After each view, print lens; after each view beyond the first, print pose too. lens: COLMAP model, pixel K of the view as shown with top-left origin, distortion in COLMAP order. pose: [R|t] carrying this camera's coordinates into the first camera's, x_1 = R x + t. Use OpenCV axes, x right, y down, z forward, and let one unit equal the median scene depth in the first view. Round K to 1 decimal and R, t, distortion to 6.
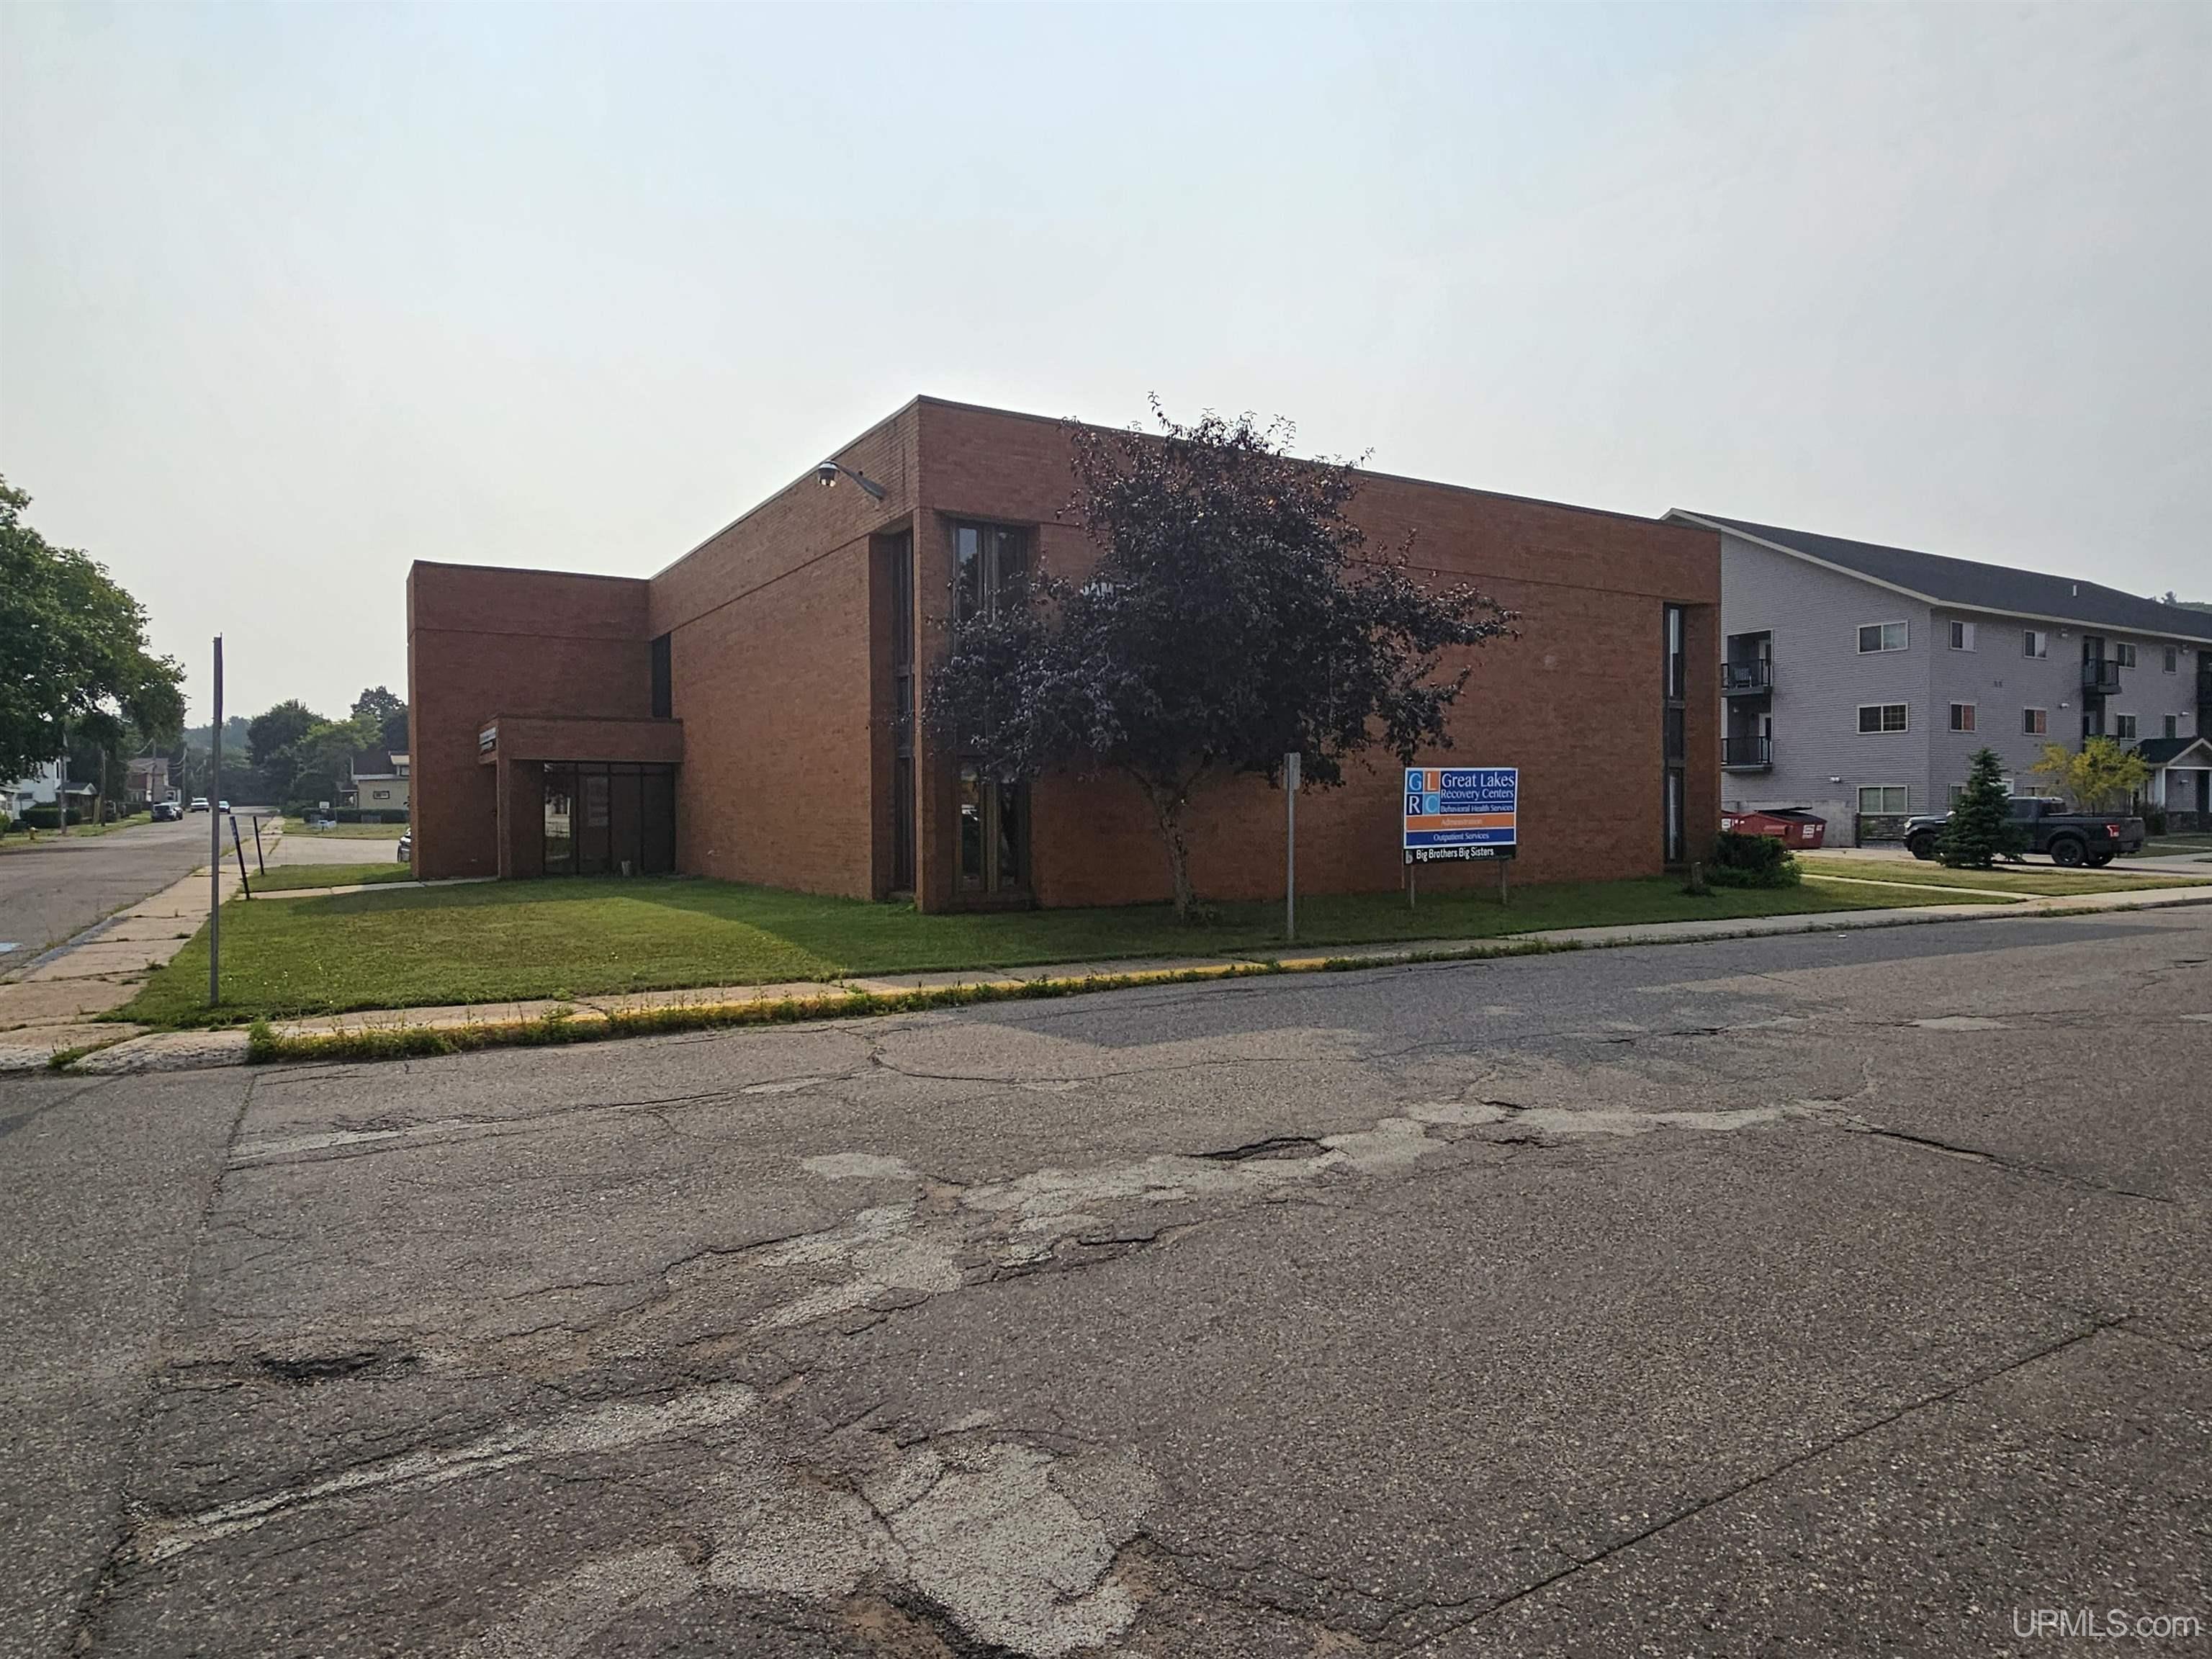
lens RADIAL K [[1318.8, 0, 1111.6], [0, 1318.8, 827.3], [0, 0, 1]] dist [0.000204, -0.001349]
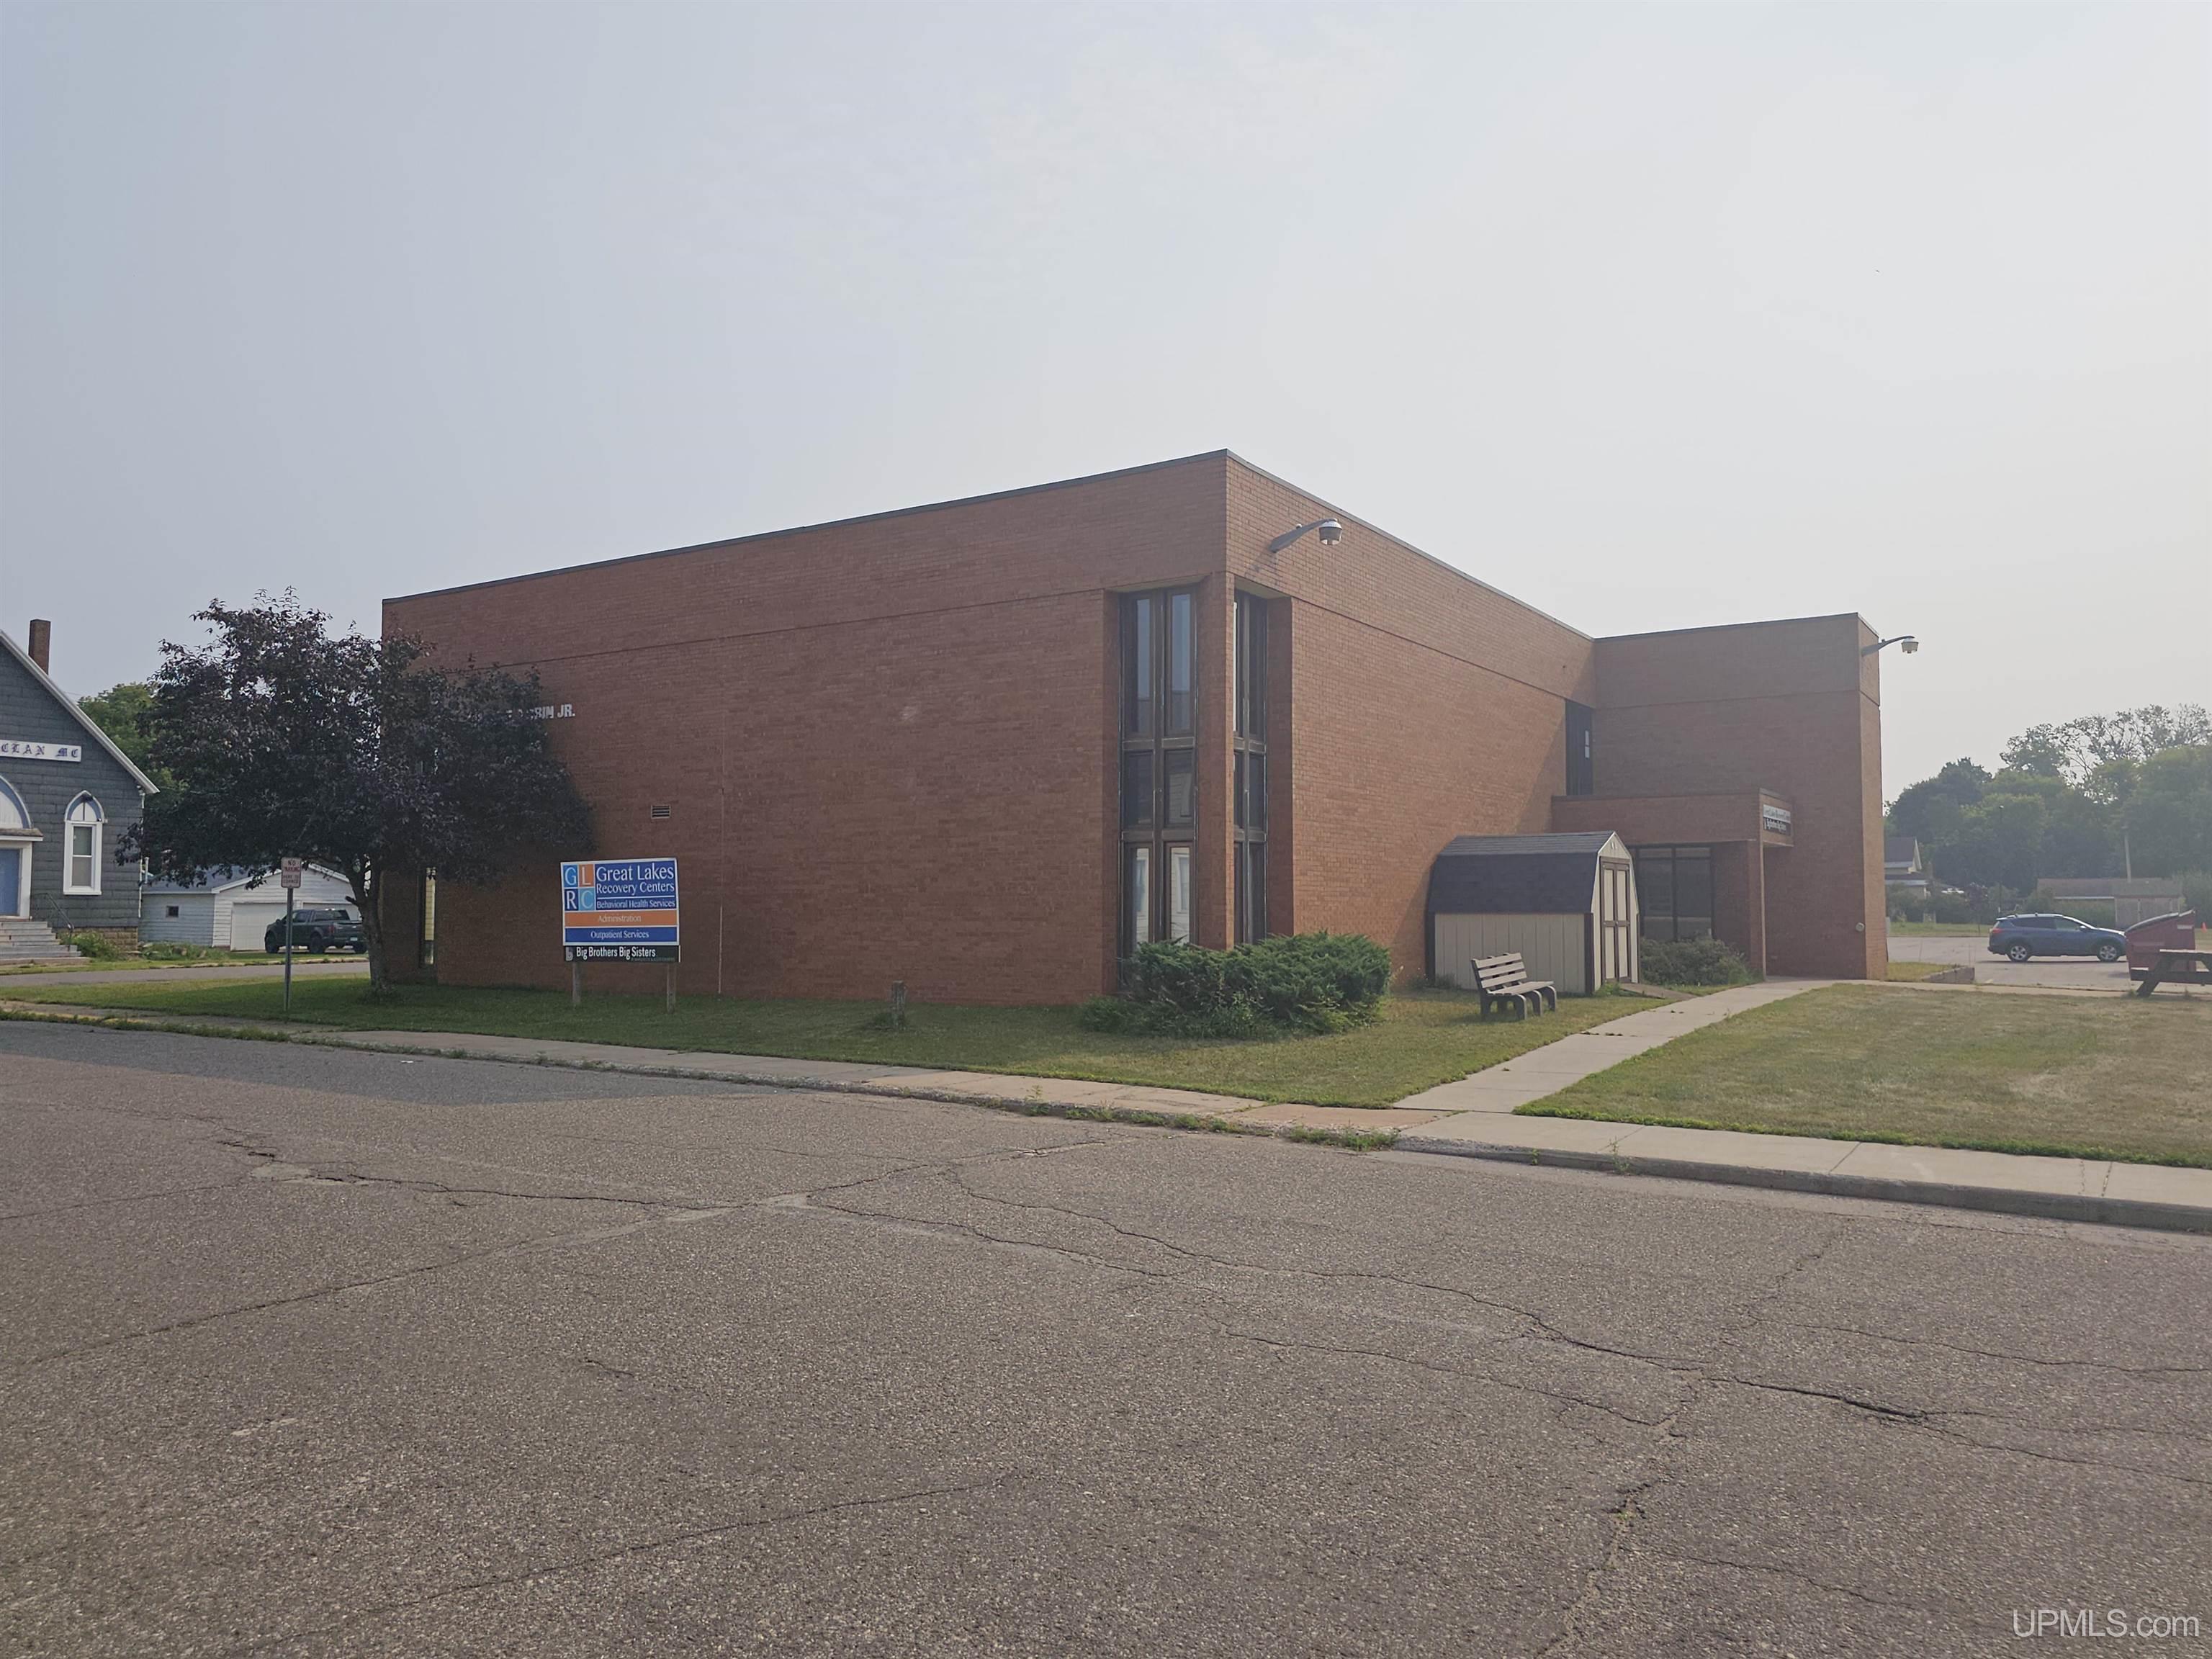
lens RADIAL K [[1495.6, 0, 1112.1], [0, 1495.6, 828.5], [0, 0, 1]] dist [0.087896, -0.025937]
pose [[0.450728, -0.041302, -0.891705, 1.343425], [-0.012069, 0.998556, -0.052351, -0.015602], [0.892580, 0.034358, 0.449578, 0.817695]]
